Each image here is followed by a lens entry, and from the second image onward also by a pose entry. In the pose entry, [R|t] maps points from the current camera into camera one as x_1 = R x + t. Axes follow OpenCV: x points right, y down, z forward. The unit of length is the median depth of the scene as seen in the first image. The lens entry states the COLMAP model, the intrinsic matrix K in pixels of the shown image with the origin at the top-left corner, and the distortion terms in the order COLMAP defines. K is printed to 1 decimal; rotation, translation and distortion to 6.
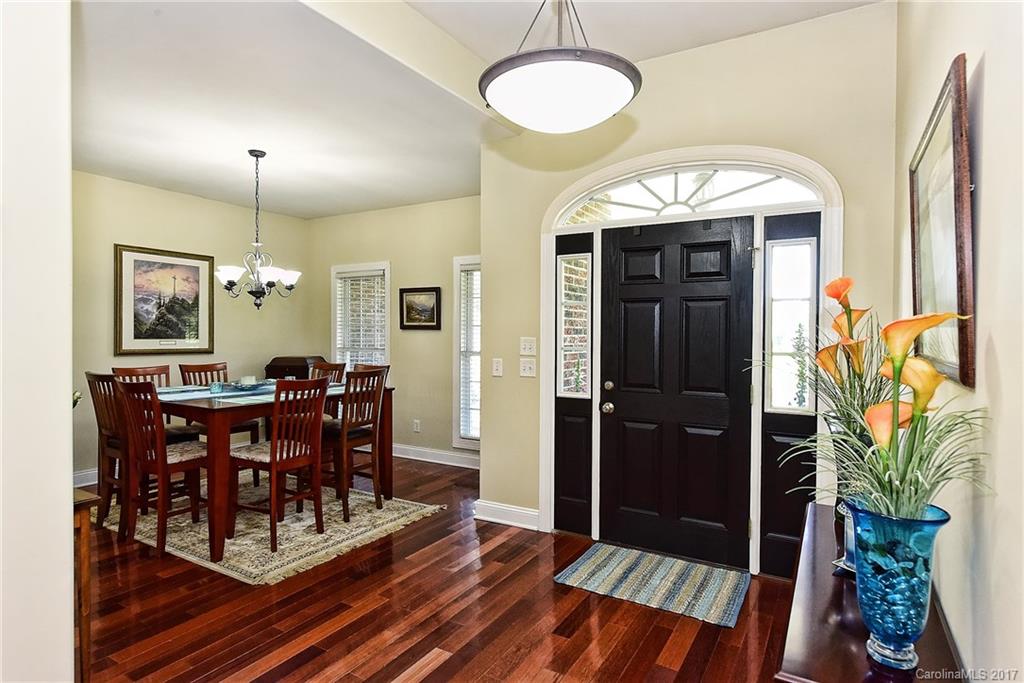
lens RADIAL K [[568.6, 0, 520.5], [0, 568.6, 342.9], [0, 0, 1]] dist [-0.000439, 0.000198]
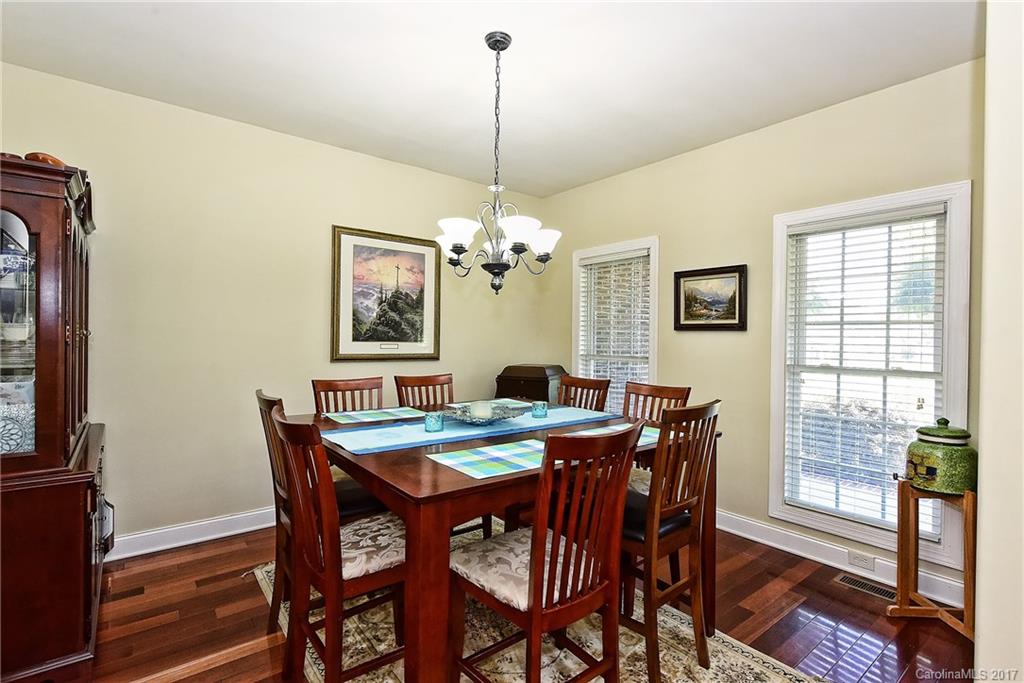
lens RADIAL K [[497.9, 0, 503.9], [0, 497.9, 342.8], [0, 0, 1]] dist [0.003928, 0.000230]
pose [[0.927231, 0.007258, -0.374419, -0.202459], [-0.011665, 0.999887, -0.009506, -0.000481], [0.374307, 0.013182, 0.927211, 0.404329]]
